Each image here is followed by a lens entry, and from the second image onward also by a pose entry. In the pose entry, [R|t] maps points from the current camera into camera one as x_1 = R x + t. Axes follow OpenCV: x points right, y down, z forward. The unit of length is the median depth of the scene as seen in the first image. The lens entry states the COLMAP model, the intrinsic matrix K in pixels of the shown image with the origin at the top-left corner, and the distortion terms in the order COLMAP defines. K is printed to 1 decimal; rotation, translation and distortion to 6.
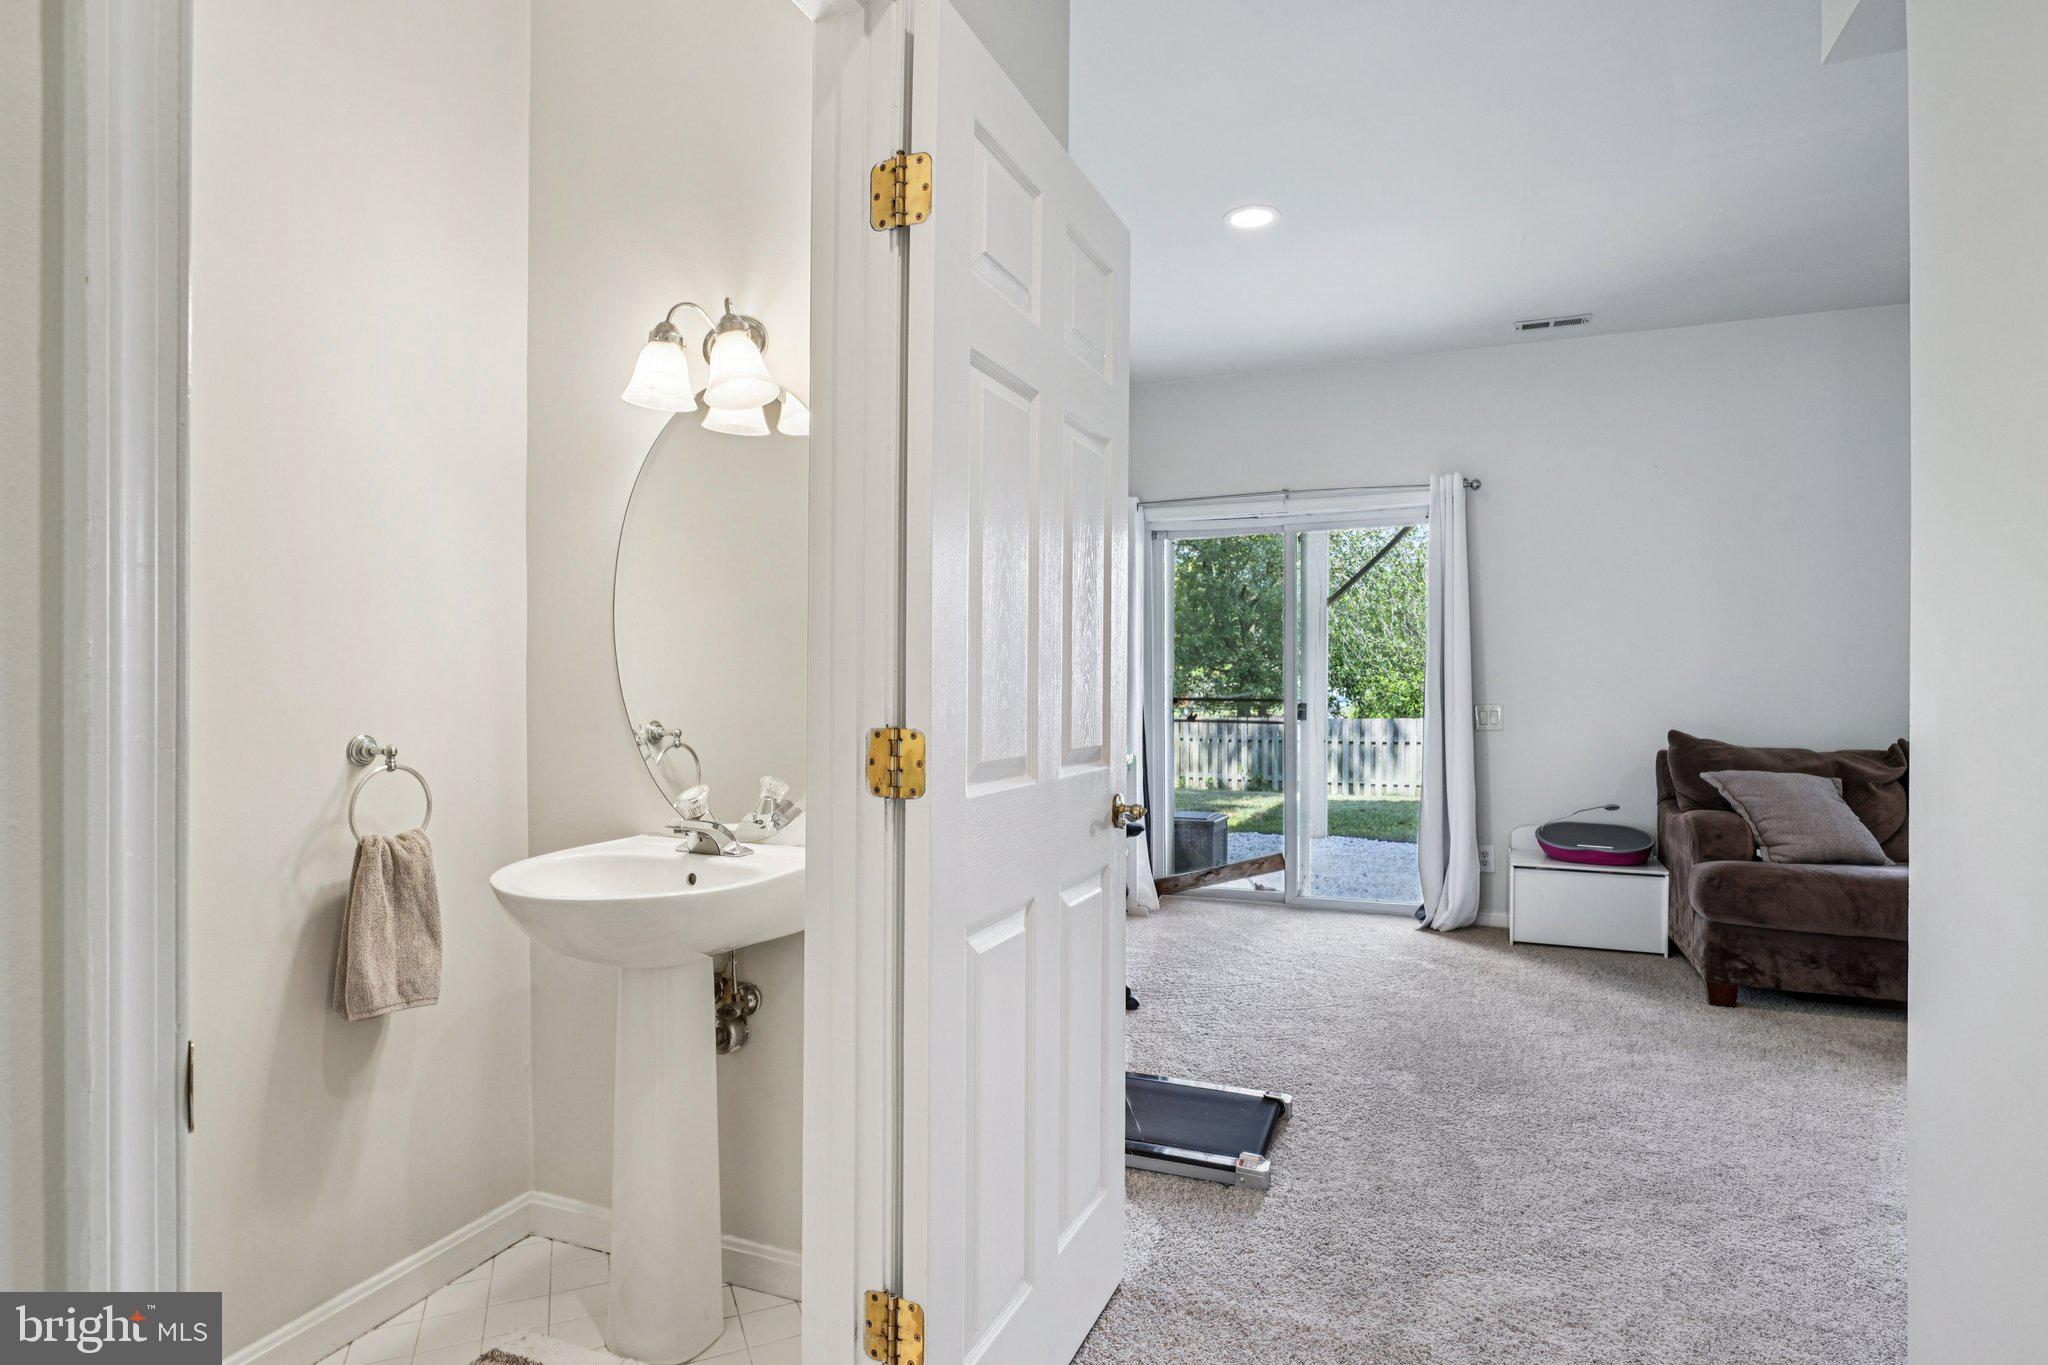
lens RADIAL K [[1087.0, 0, 1024.0], [0, 1087.0, 682.5], [0, 0, 1]] dist [0.002419, 0.000373]
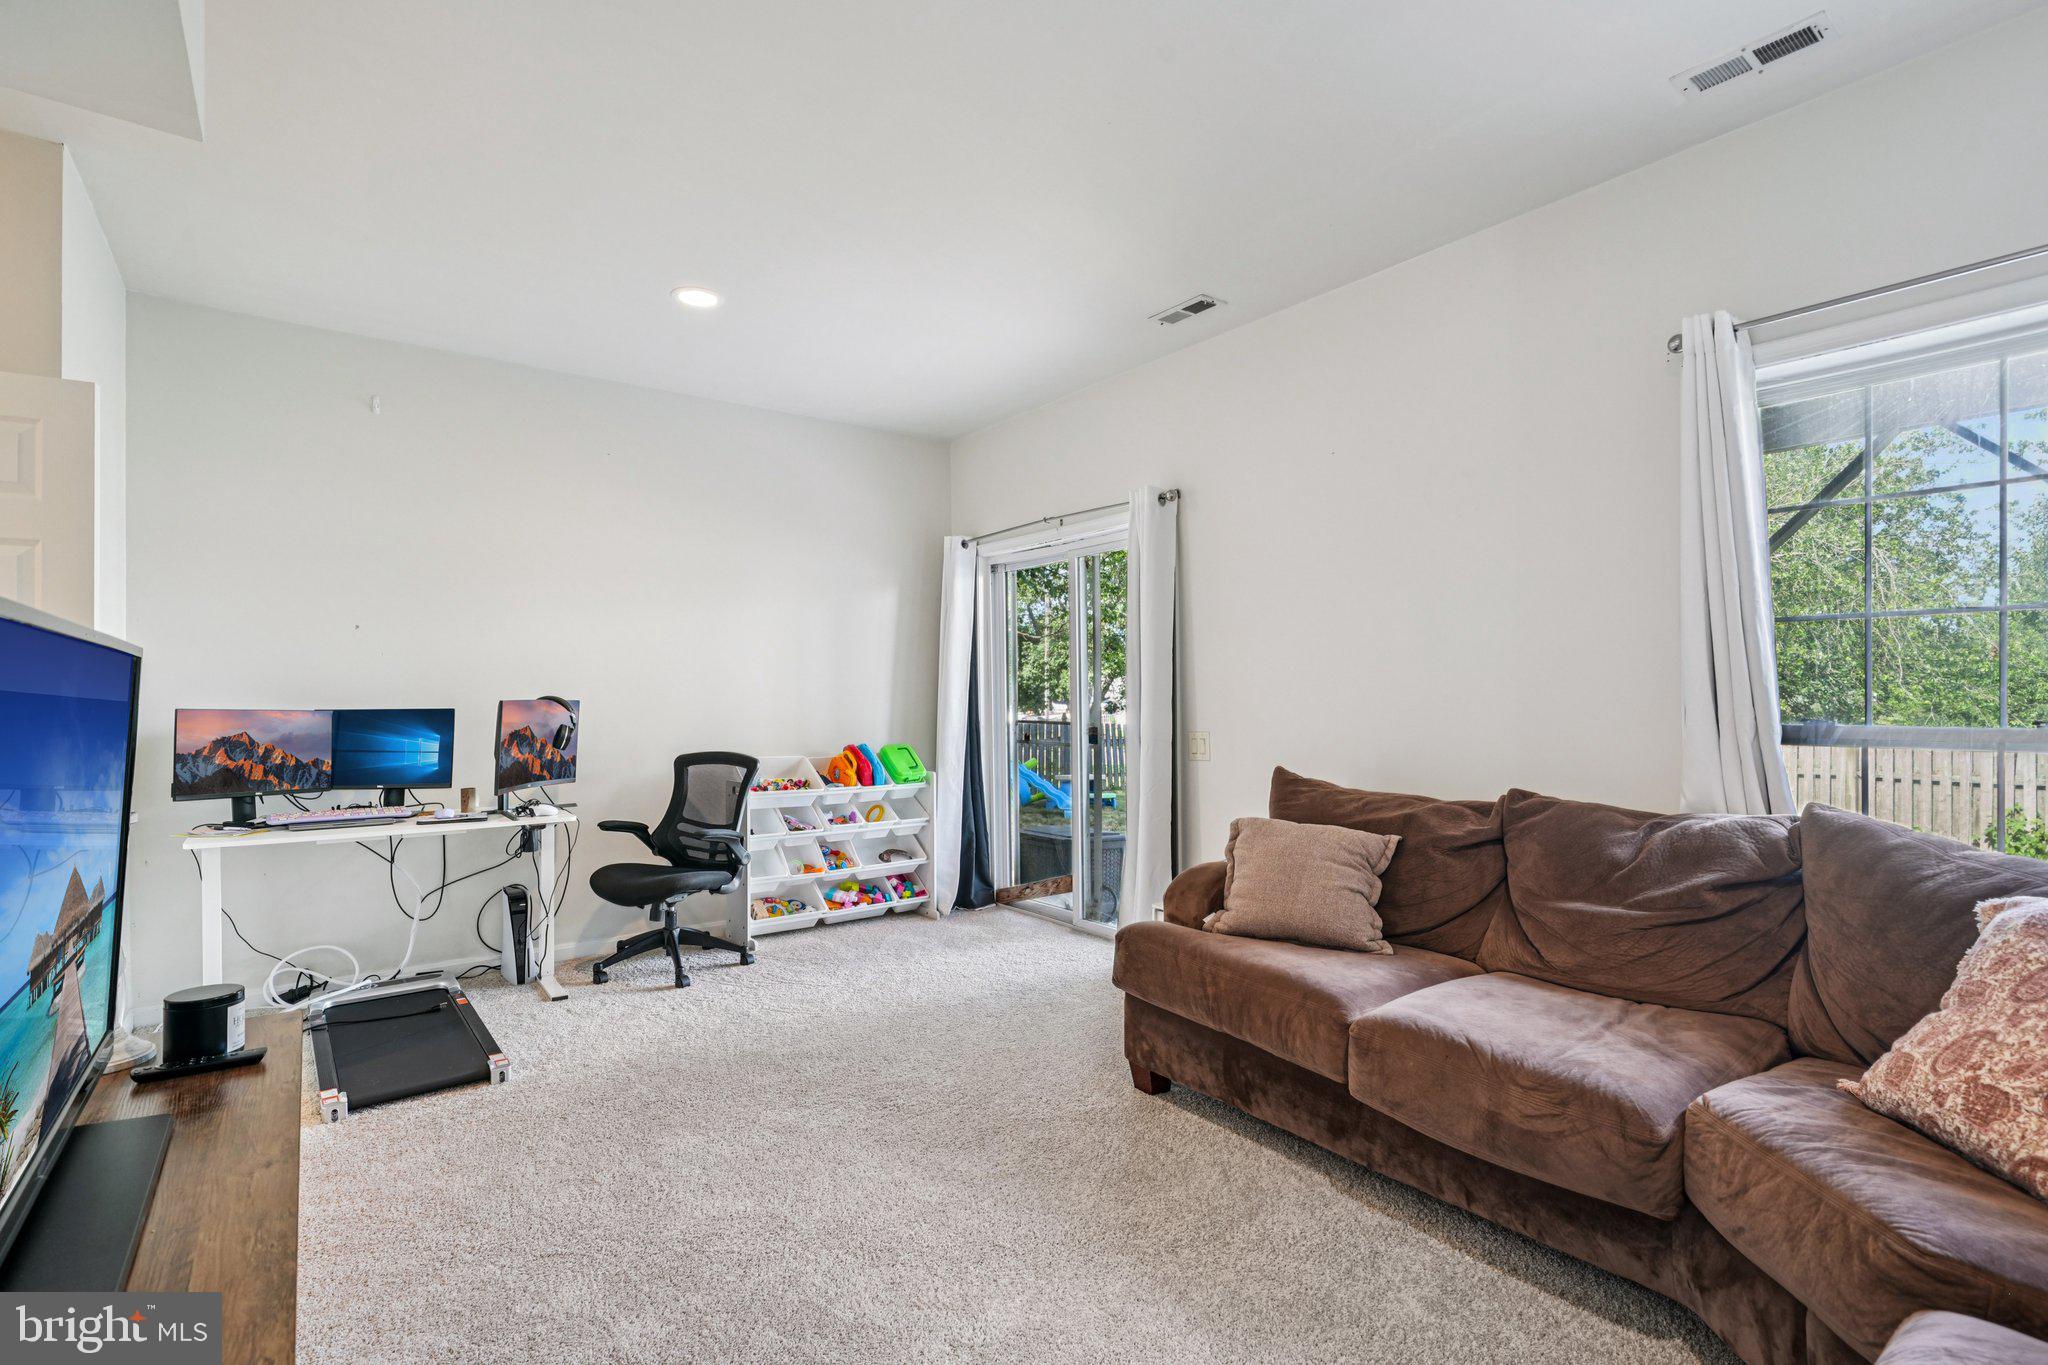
lens RADIAL K [[953.2, 0, 1024.0], [0, 953.2, 682.5], [0, 0, 1]] dist [0.000591, 0.000072]
pose [[0.856274, -0.007127, -0.516473, 0.823103], [-0.001949, 0.999853, -0.017029, -0.008184], [0.516519, 0.015589, 0.856134, 0.269316]]
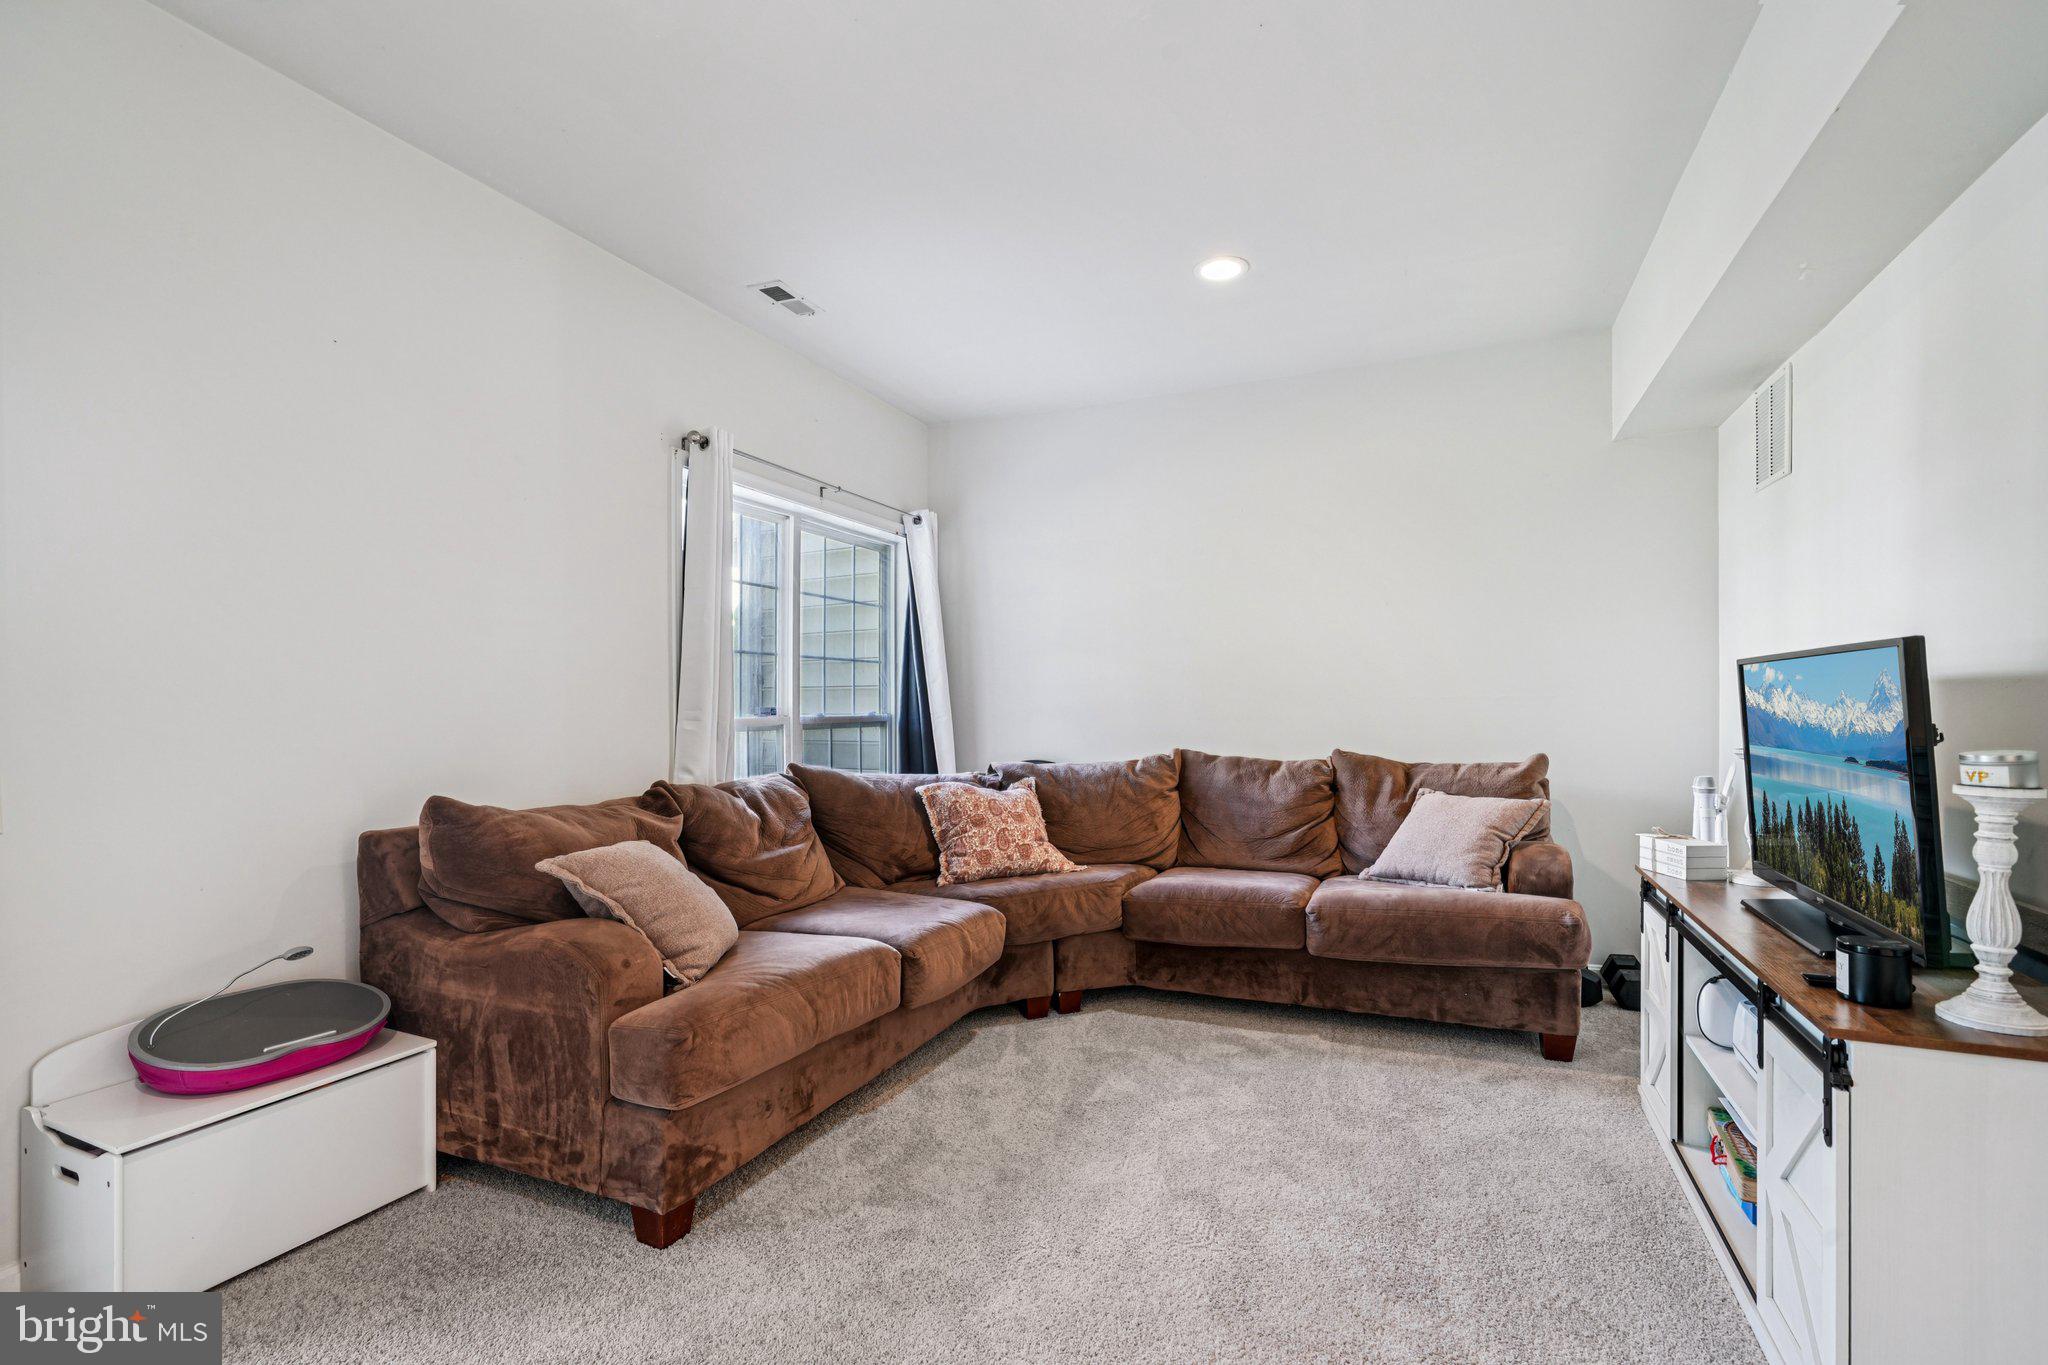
lens RADIAL K [[924.6, 0, 1018.7], [0, 924.6, 705.5], [0, 0, 1]] dist [0.000904, -0.000337]
pose [[0.022171, -0.000344, 0.999754, 0.106806], [0.006063, 0.999982, 0.000210, -0.003455], [-0.999736, 0.006057, 0.022173, 0.688524]]
